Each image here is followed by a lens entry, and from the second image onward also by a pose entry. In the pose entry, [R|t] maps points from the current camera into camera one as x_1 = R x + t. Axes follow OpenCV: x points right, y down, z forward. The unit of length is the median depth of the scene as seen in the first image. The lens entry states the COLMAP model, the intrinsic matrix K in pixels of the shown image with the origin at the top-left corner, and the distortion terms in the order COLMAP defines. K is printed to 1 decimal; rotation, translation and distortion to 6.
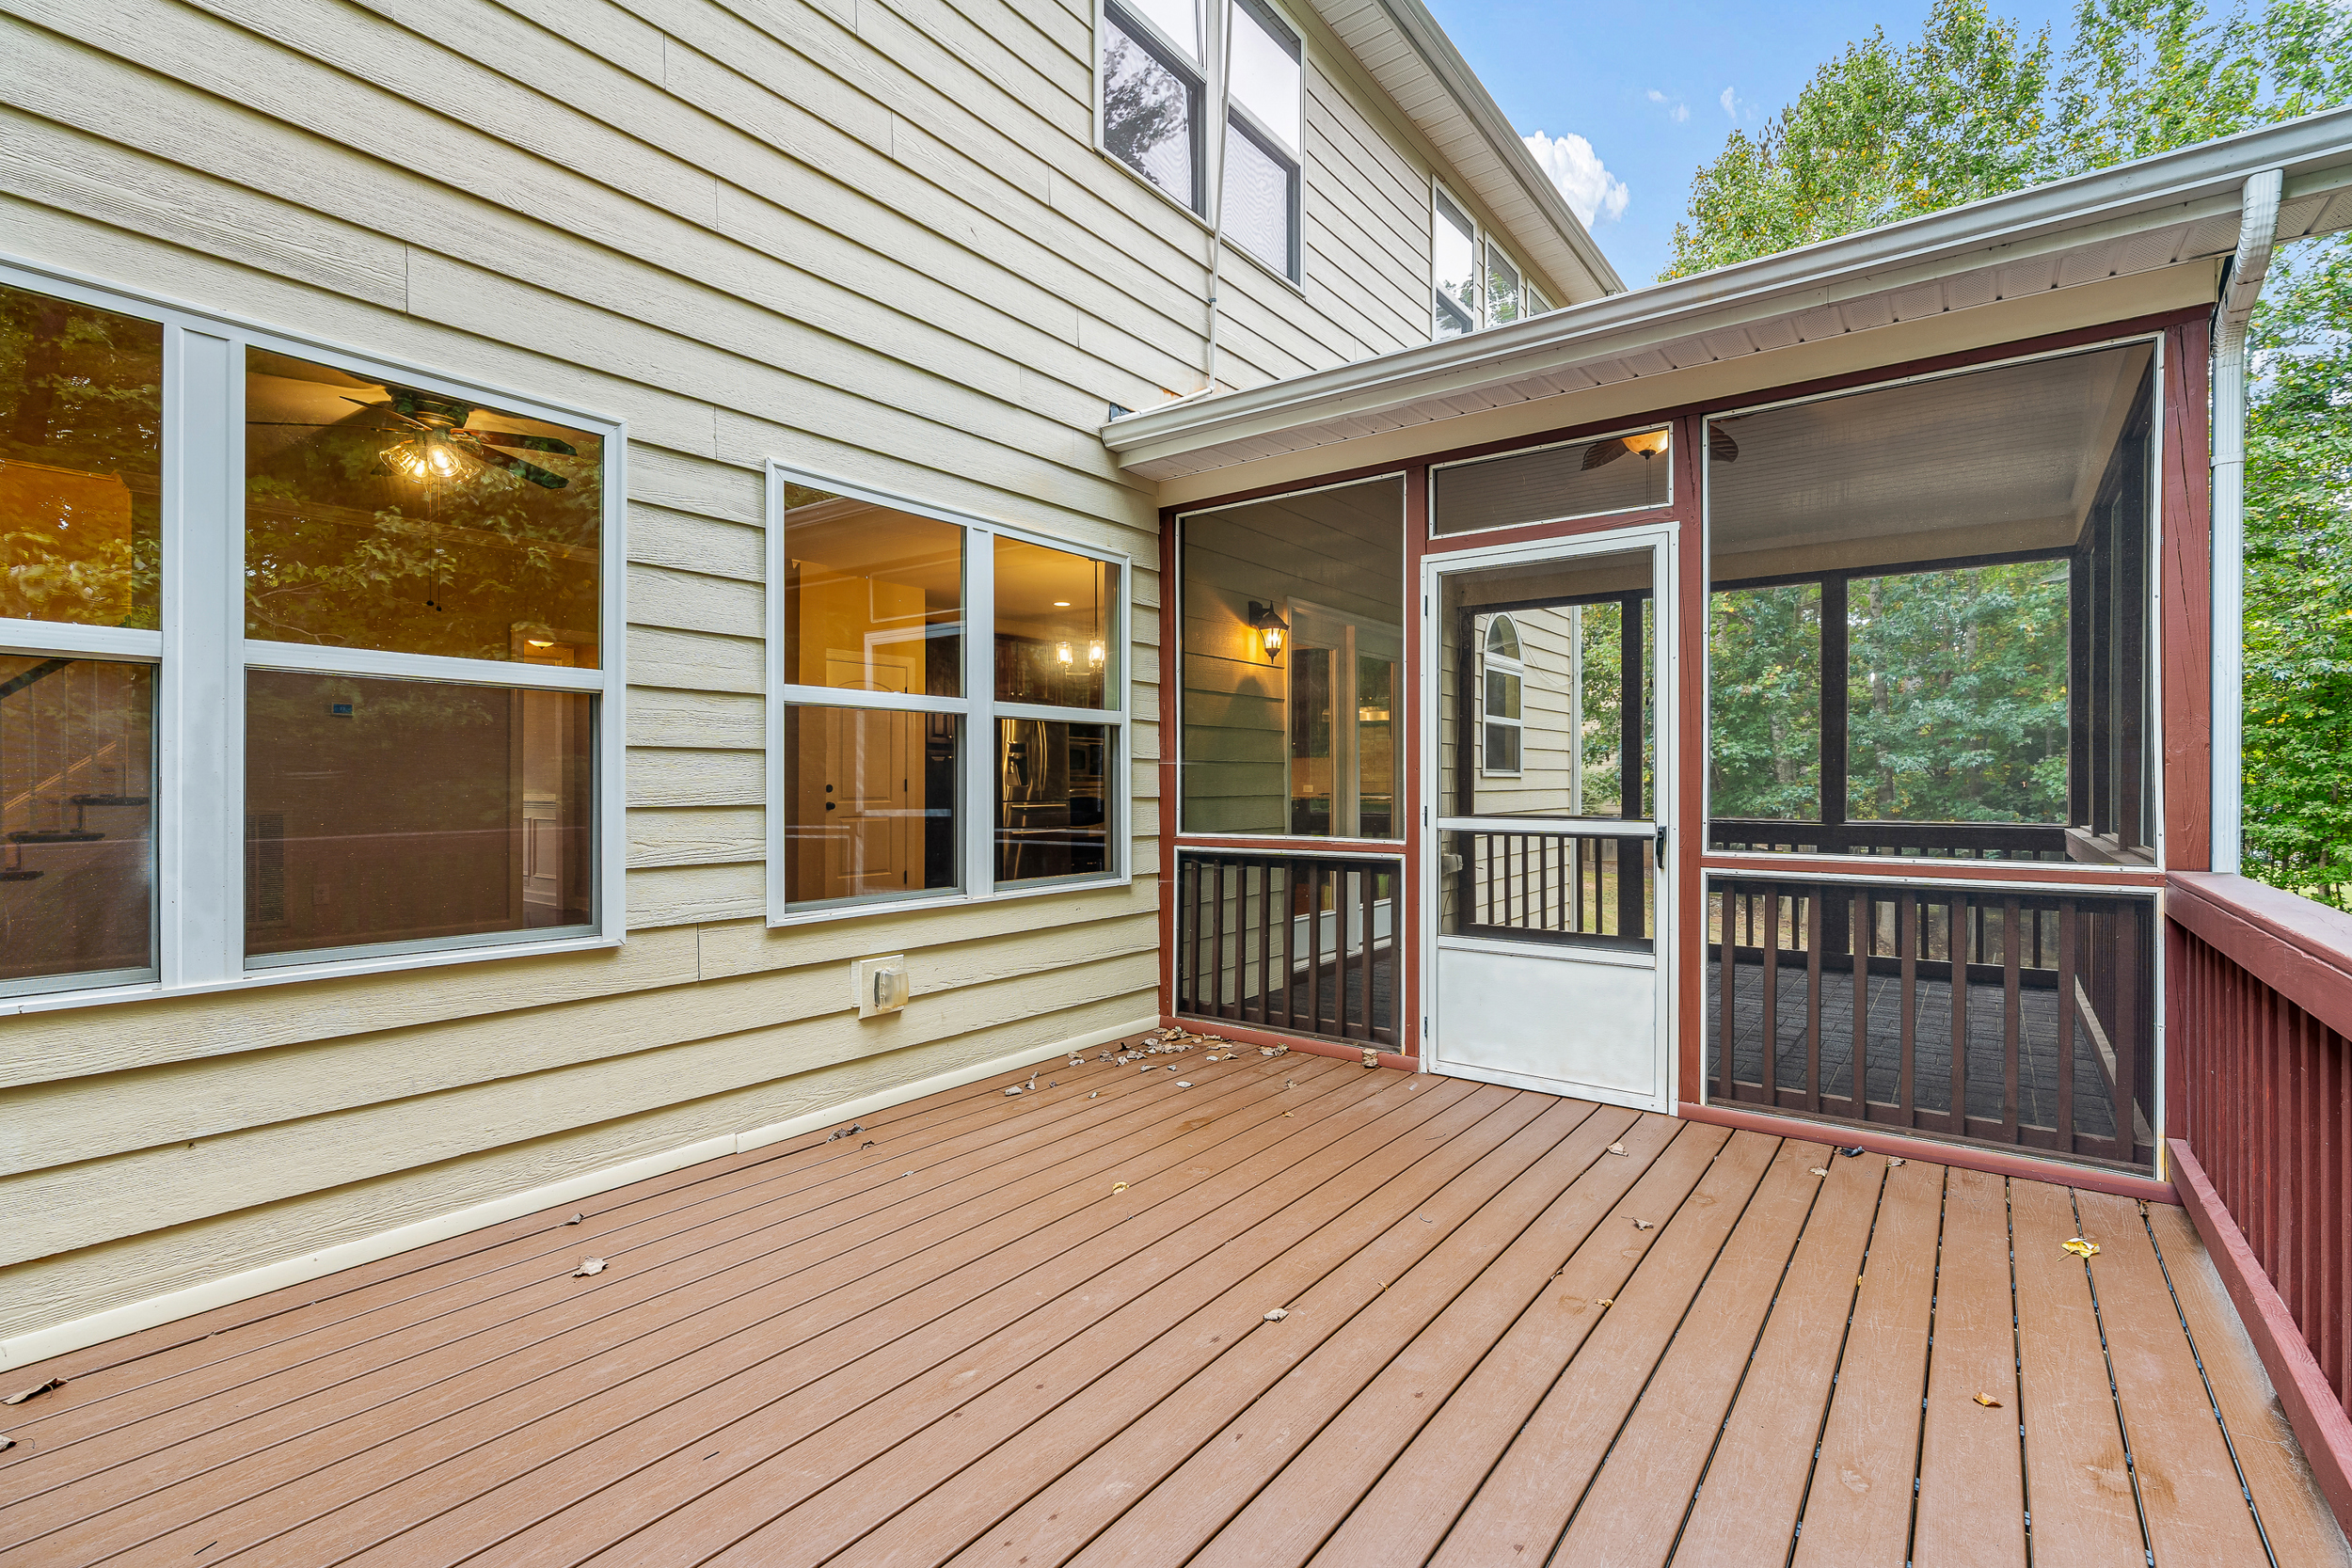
lens RADIAL K [[1075.2, 0, 1190.4], [0, 1075.2, 786.6], [0, 0, 1]] dist [-0.003698, -0.000733]
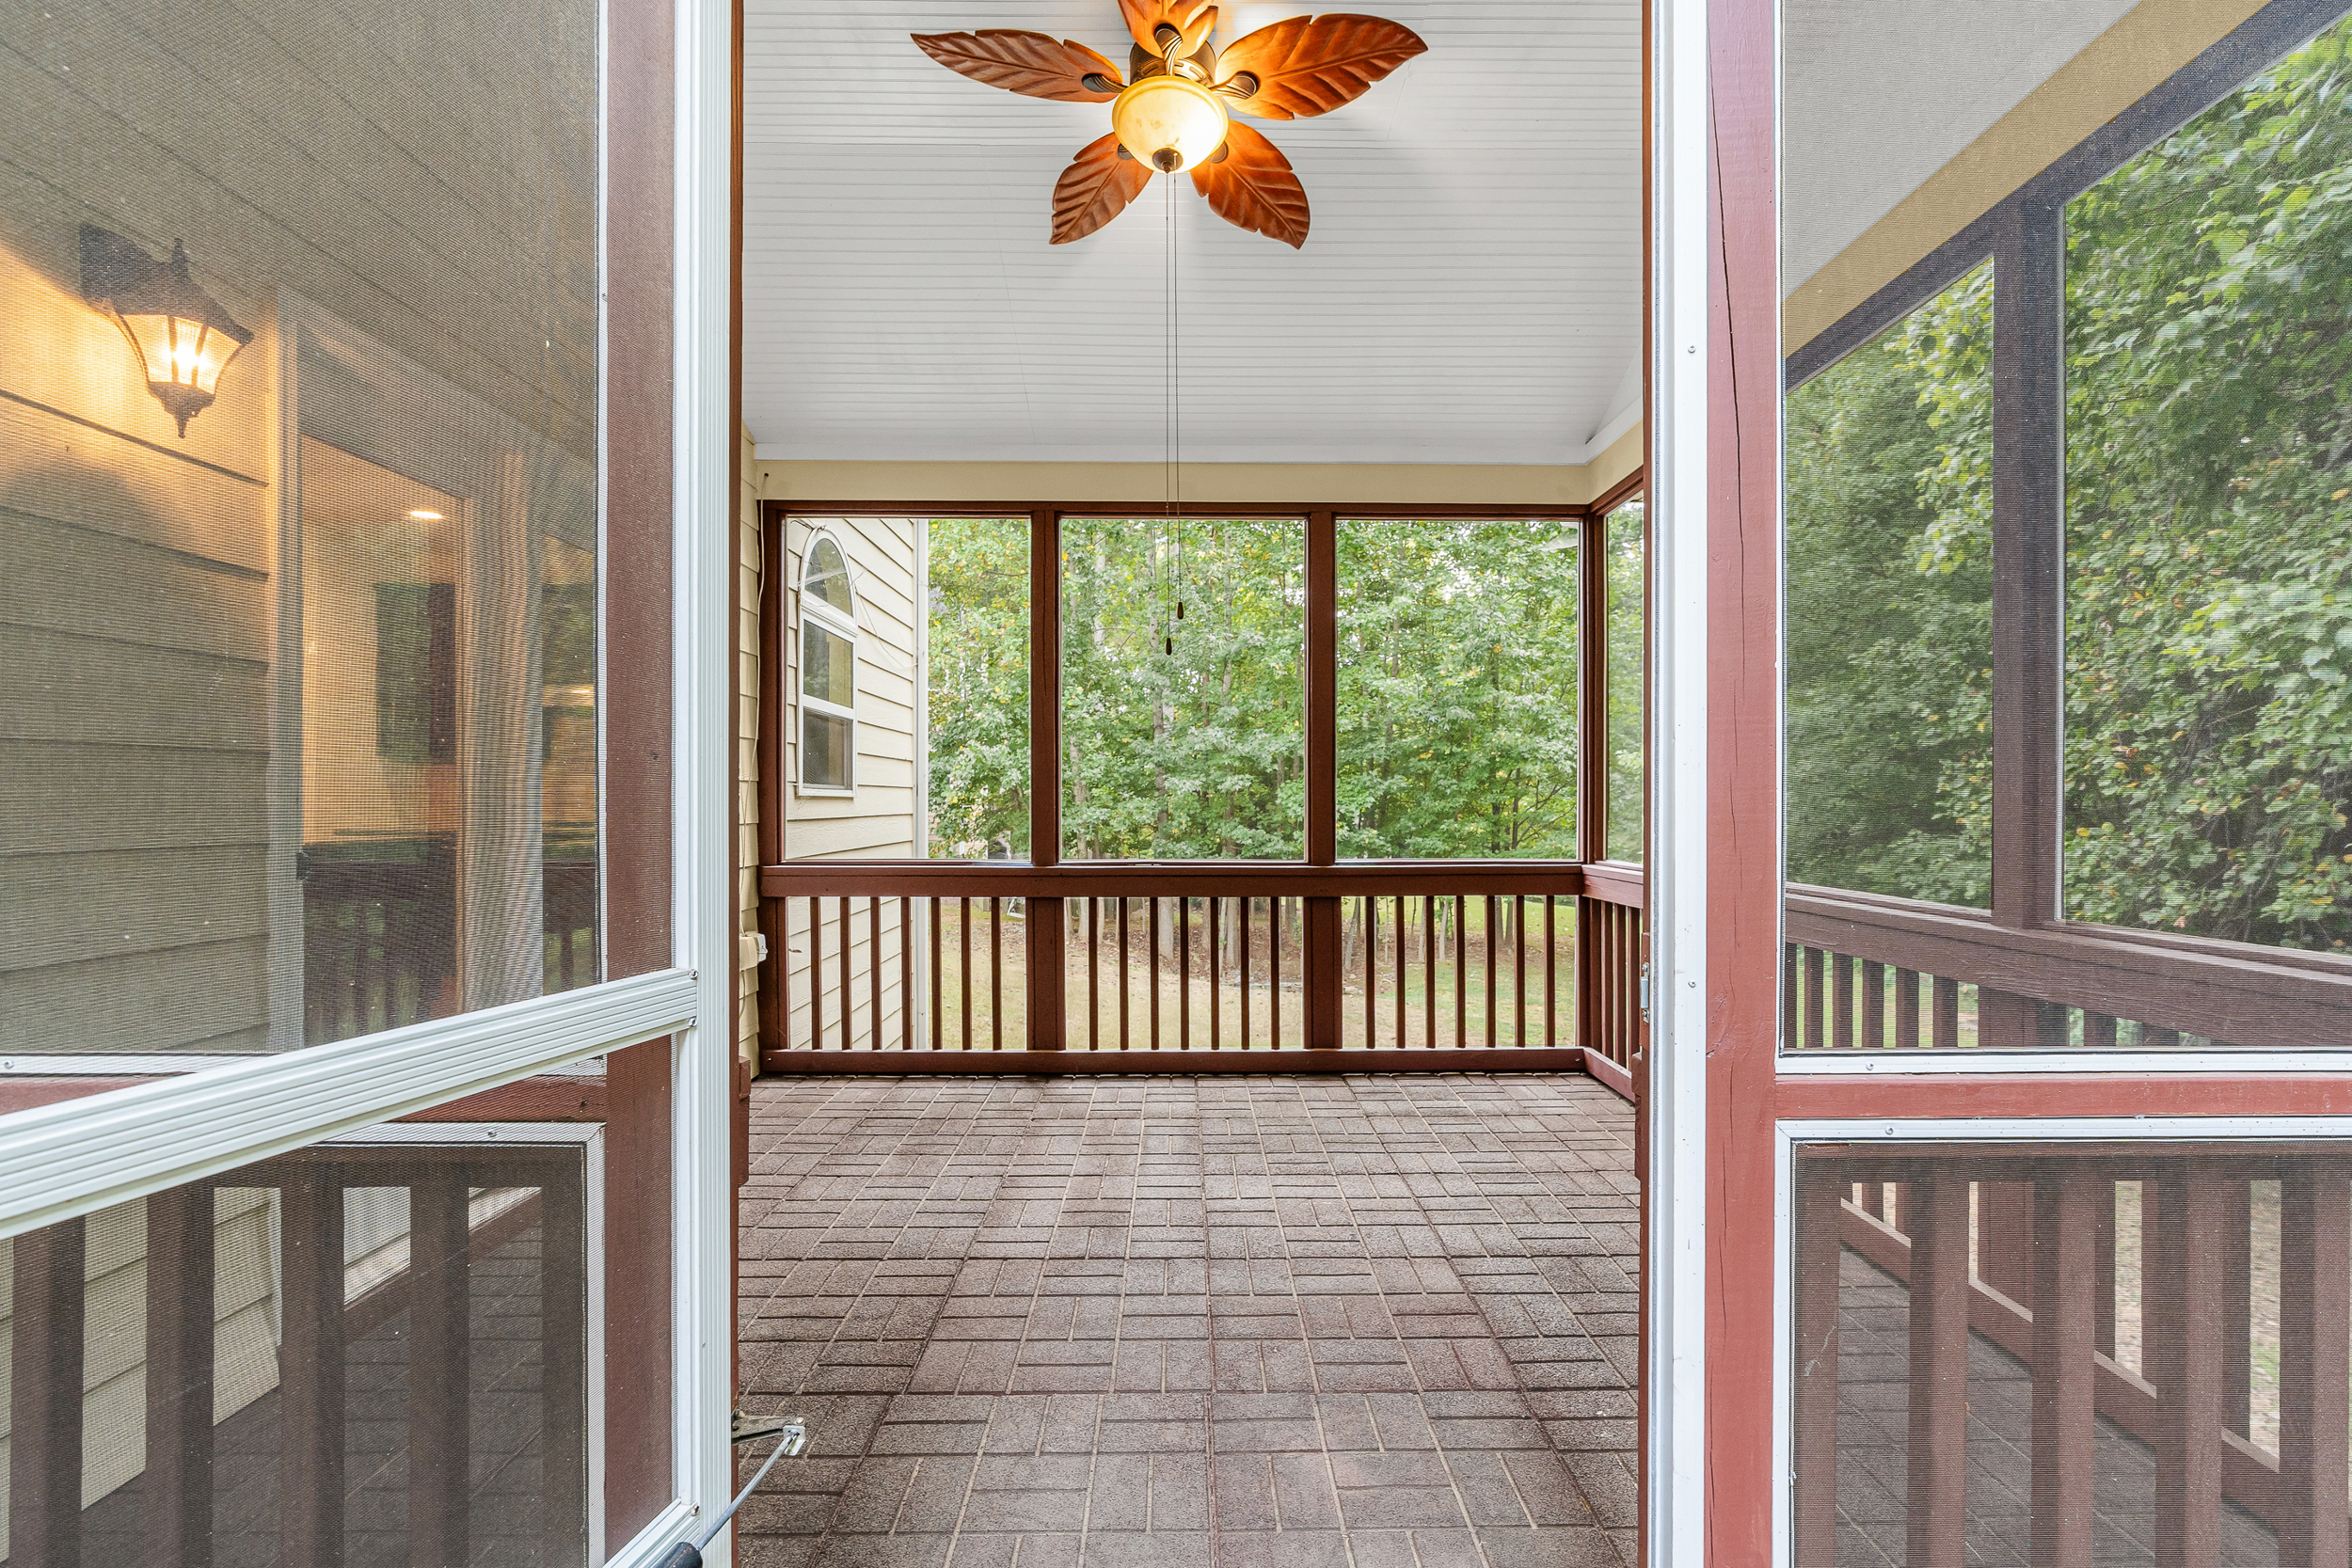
lens RADIAL K [[1075.2, 0, 1188.4], [0, 1075.2, 820.7], [0, 0, 1]] dist [-0.003698, -0.000733]
pose [[0.799724, -0.008895, 0.600302, 0.082626], [0.001849, 0.999922, 0.012353, -0.002352], [-0.600365, -0.008769, 0.799678, 0.377215]]
